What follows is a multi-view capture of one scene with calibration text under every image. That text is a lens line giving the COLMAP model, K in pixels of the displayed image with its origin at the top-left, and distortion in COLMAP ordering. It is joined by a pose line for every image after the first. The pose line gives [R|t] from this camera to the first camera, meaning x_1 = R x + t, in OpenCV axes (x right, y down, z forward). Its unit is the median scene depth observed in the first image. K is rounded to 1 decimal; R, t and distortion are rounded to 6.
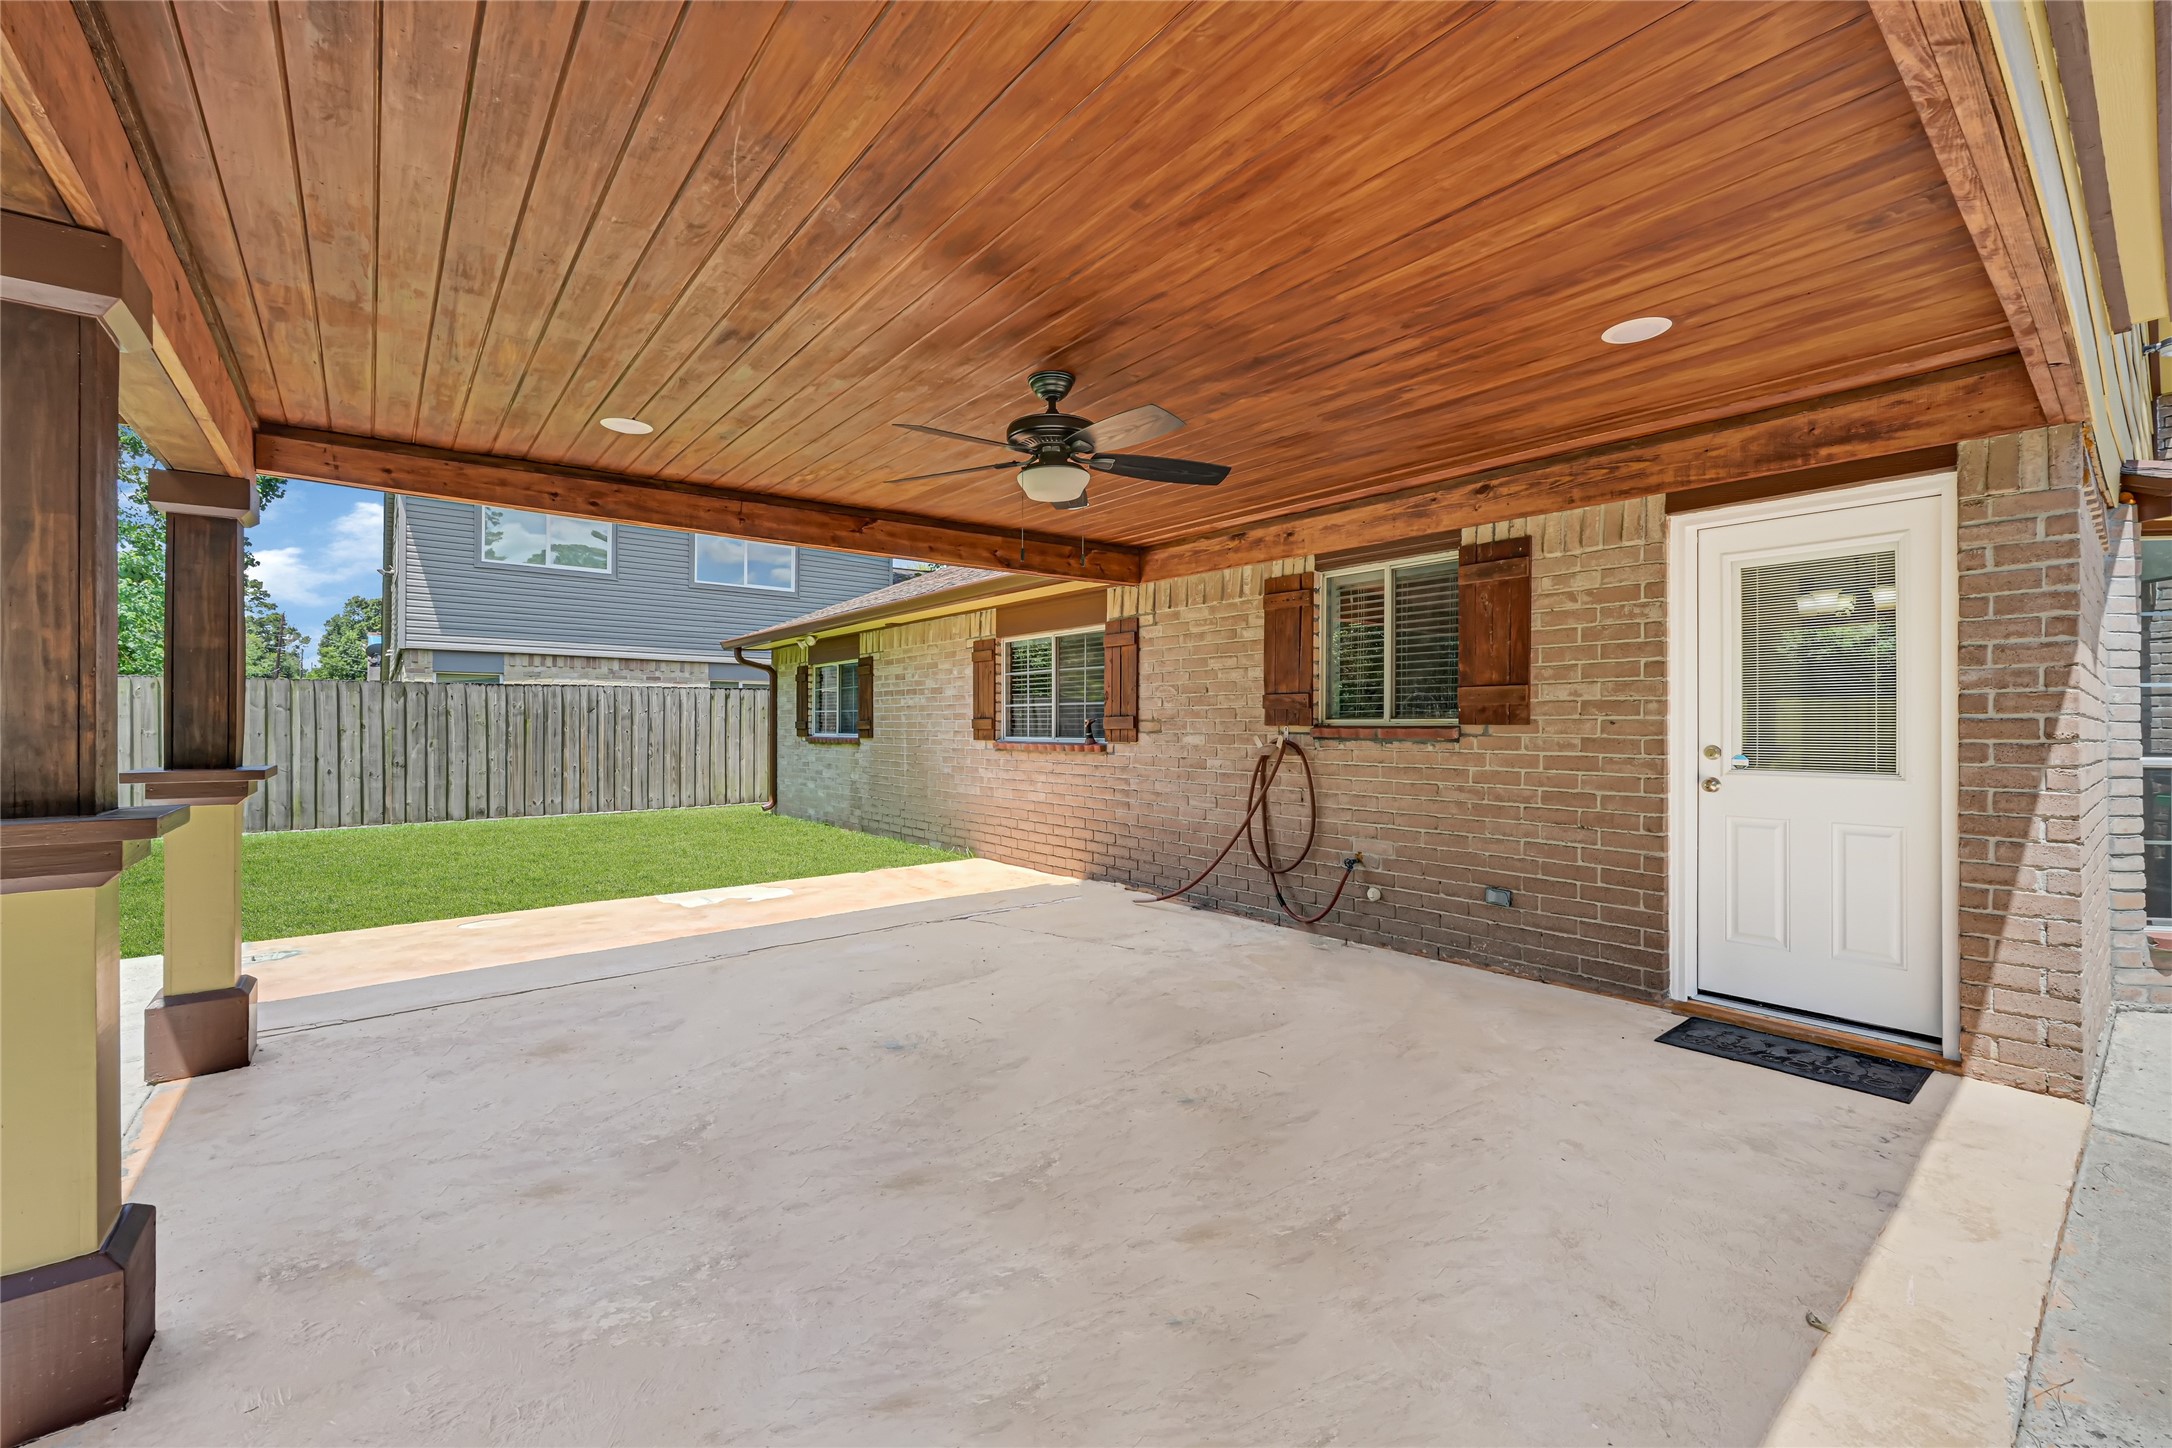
lens RADIAL K [[879.9, 0, 1100.1], [0, 879.9, 717.9], [0, 0, 1]] dist [-0.002893, 0.000495]
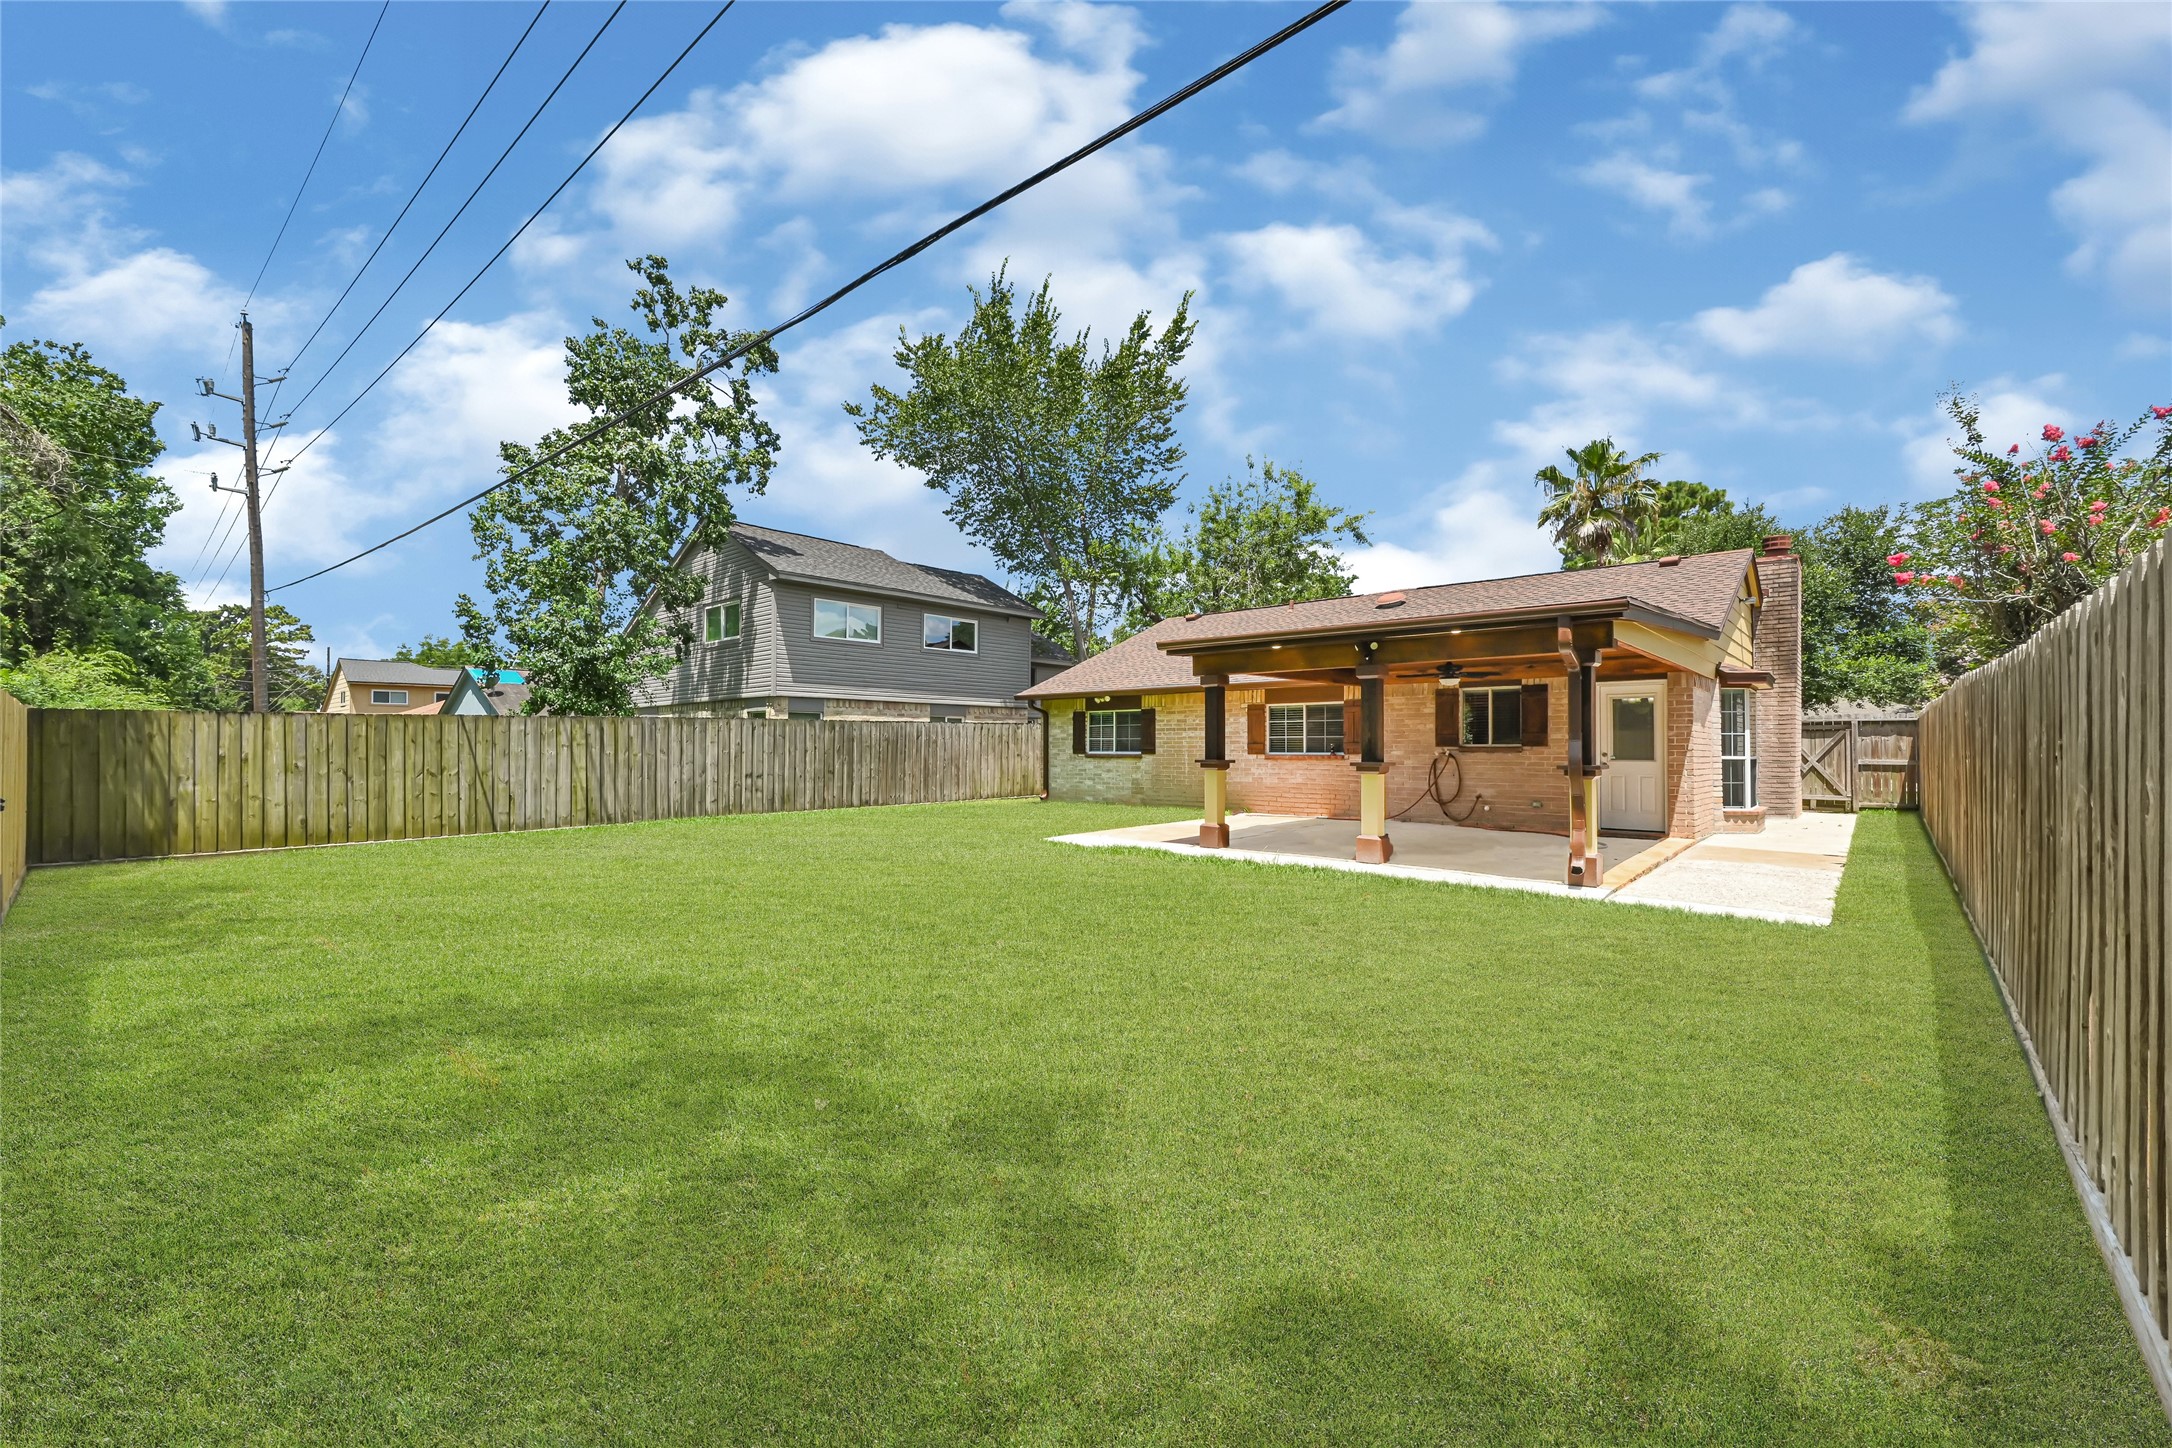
lens RADIAL K [[874.0, 0, 1106.5], [0, 874.0, 739.1], [0, 0, 1]] dist [0.000465, 0.000152]
pose [[0.985912, 0.001544, 0.167255, -1.144441], [-0.001141, 0.999996, -0.002511, -0.006316], [-0.167259, 0.002285, 0.985910, -1.298599]]
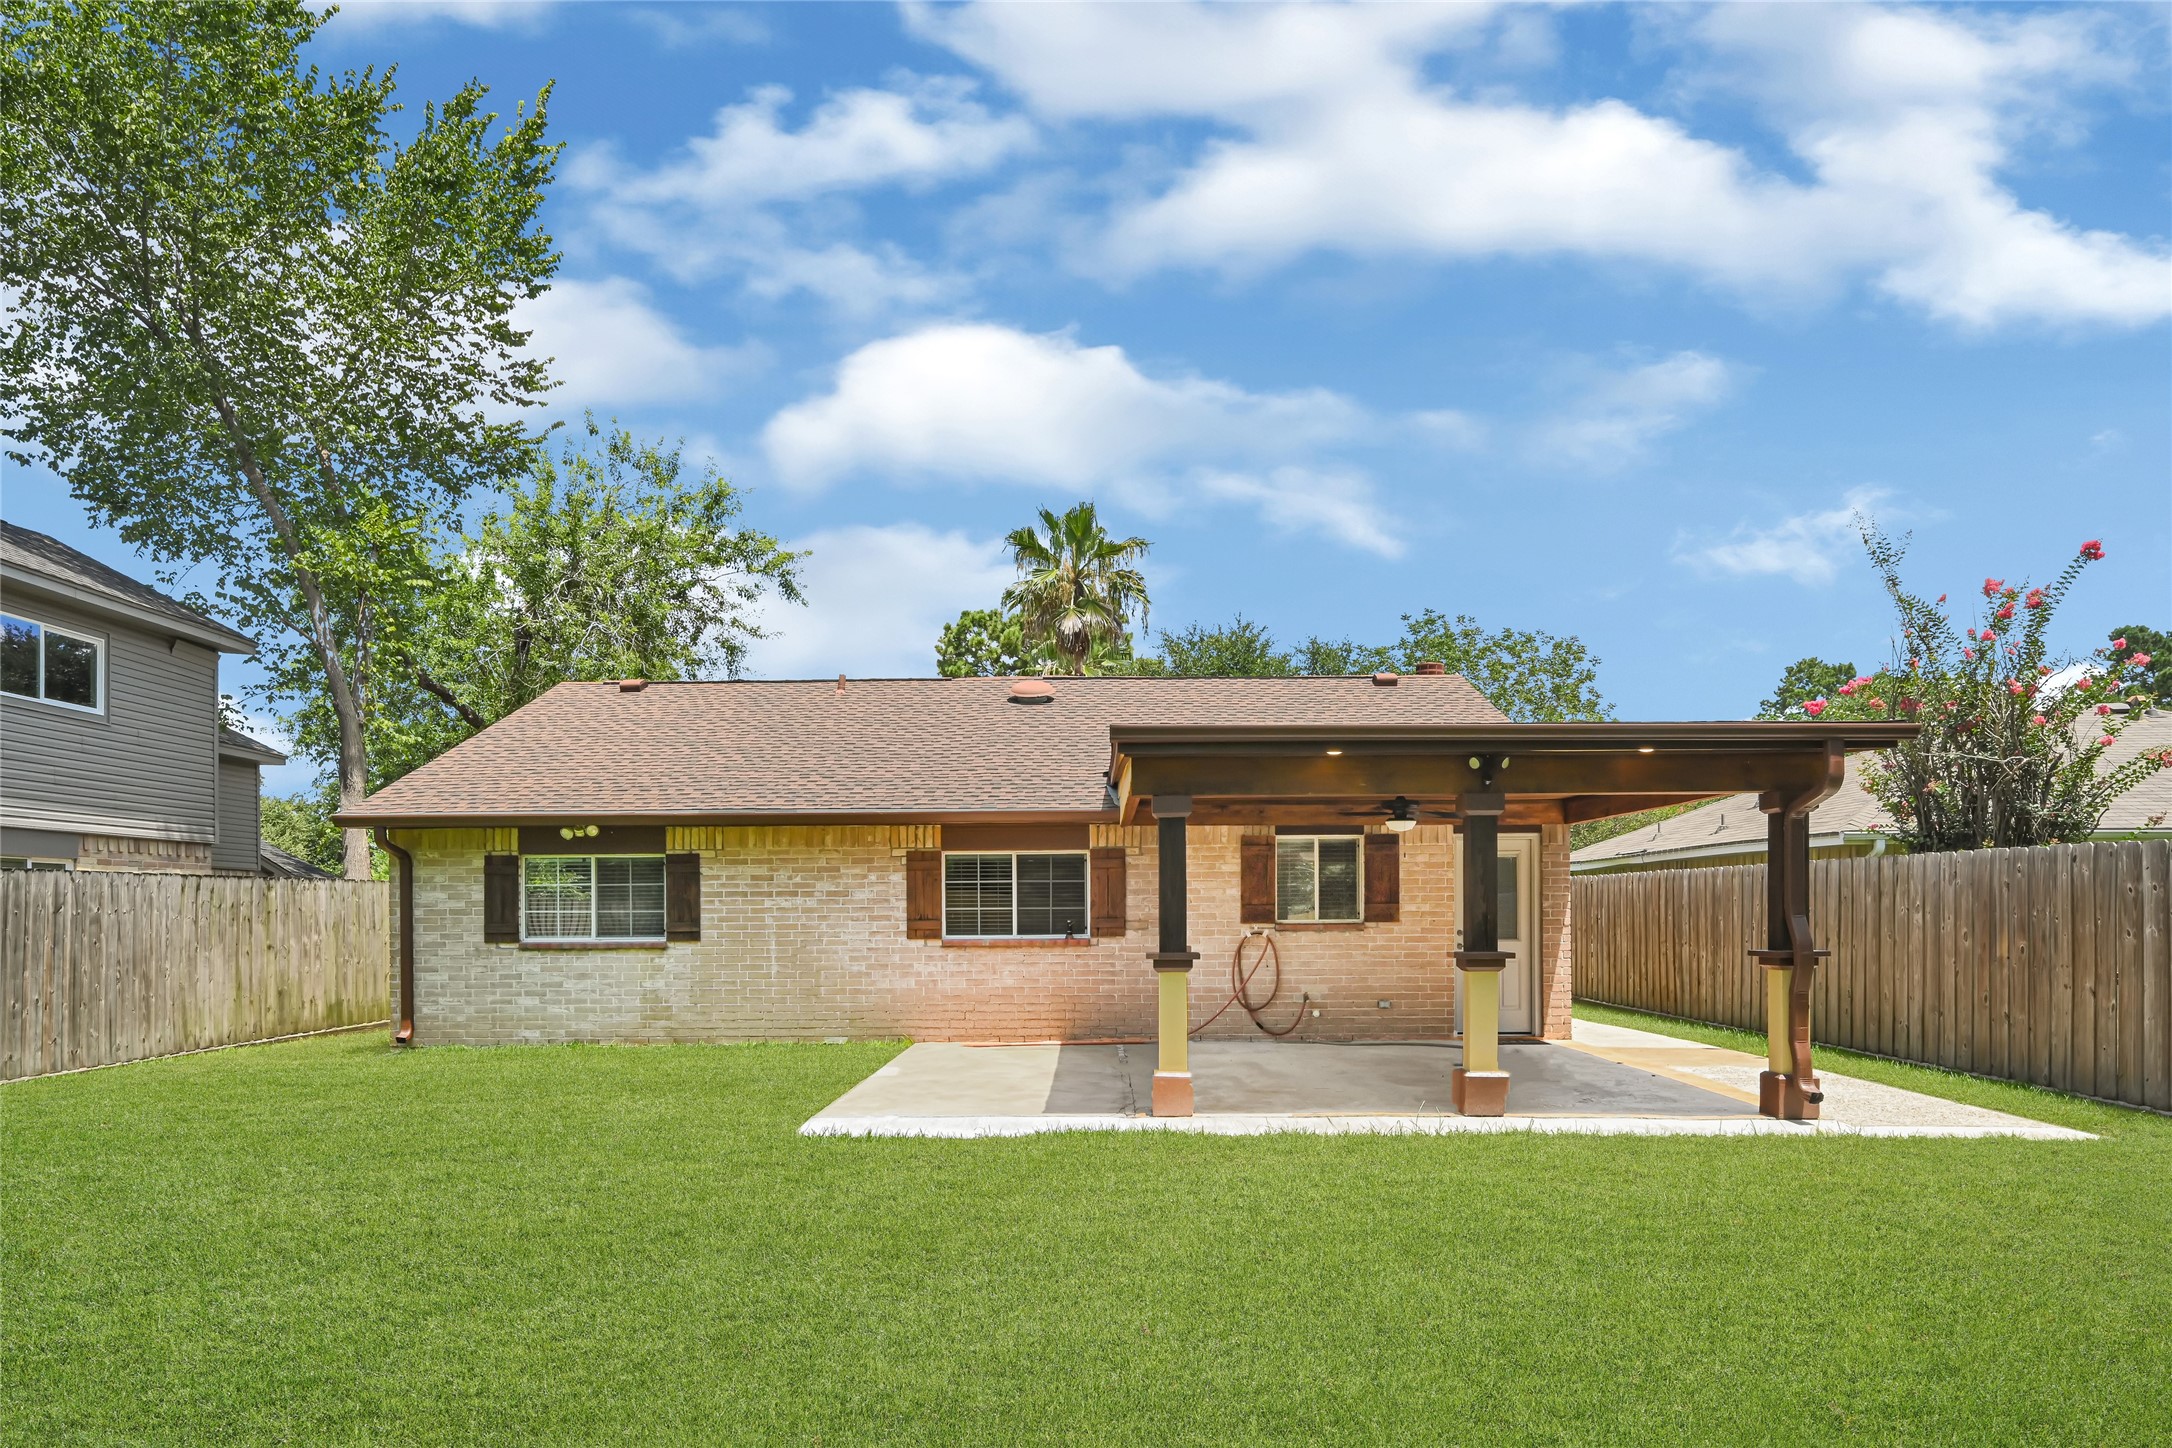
lens RADIAL K [[1322.2, 0, 1081.2], [0, 1322.2, 902.7], [0, 0, 1]] dist [-0.002997, 0.004797]
pose [[0.641989, 0.004434, 0.766701, -1.871655], [0.001494, 0.999974, -0.007034, -0.013768], [-0.766713, 0.005661, 0.641965, -0.361335]]
